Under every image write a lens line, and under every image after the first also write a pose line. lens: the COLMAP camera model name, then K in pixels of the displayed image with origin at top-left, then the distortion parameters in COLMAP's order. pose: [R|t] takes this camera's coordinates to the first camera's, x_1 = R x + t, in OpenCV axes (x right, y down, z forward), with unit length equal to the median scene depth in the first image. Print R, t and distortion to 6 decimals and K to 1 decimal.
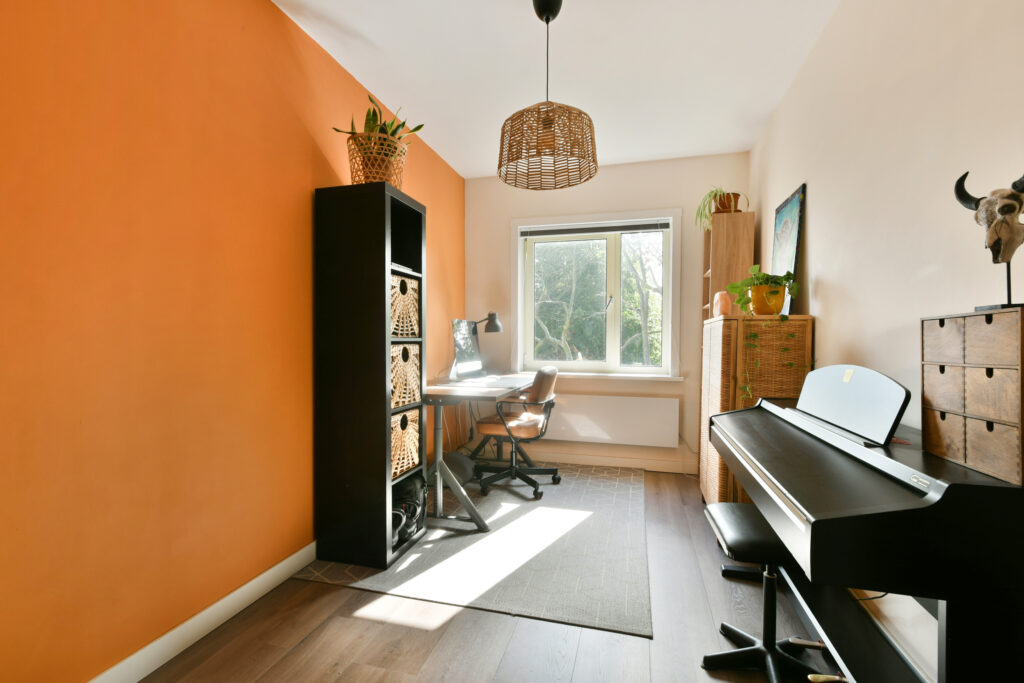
lens RADIAL K [[459.6, 0, 512.0], [0, 459.6, 341.5], [0, 0, 1]] dist [0.001403, 0.000474]
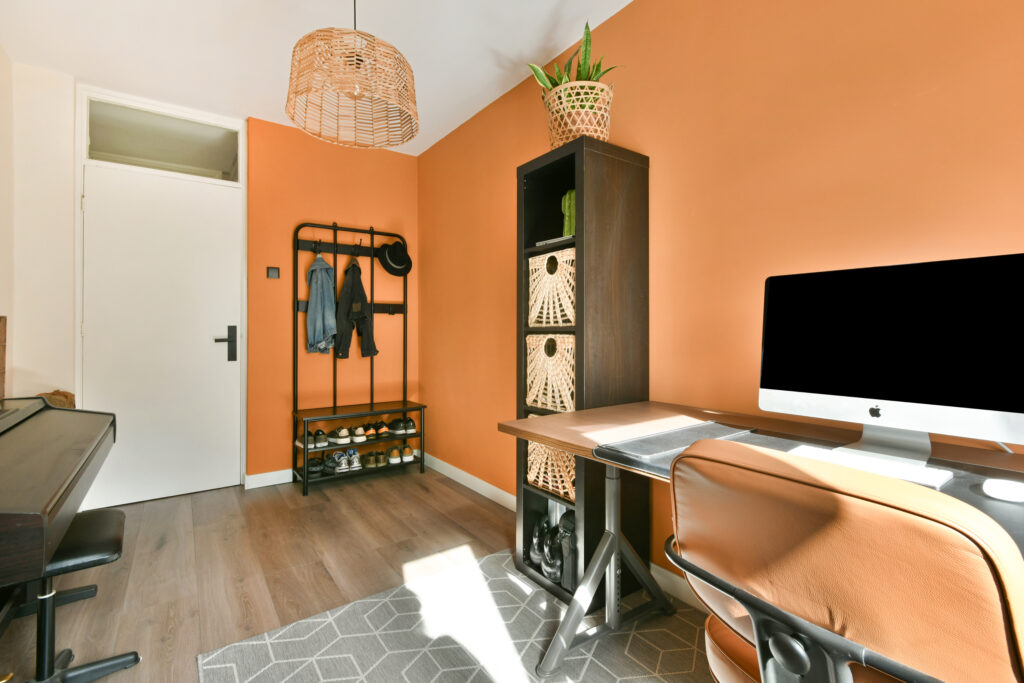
lens RADIAL K [[459.6, 0, 512.0], [0, 459.6, 341.5], [0, 0, 1]] dist [0.001403, 0.000474]
pose [[-0.625535, -0.002603, -0.780192, 0.449226], [-0.016325, 0.999819, 0.009753, 0.011431], [0.780025, 0.018837, -0.625464, 1.474858]]
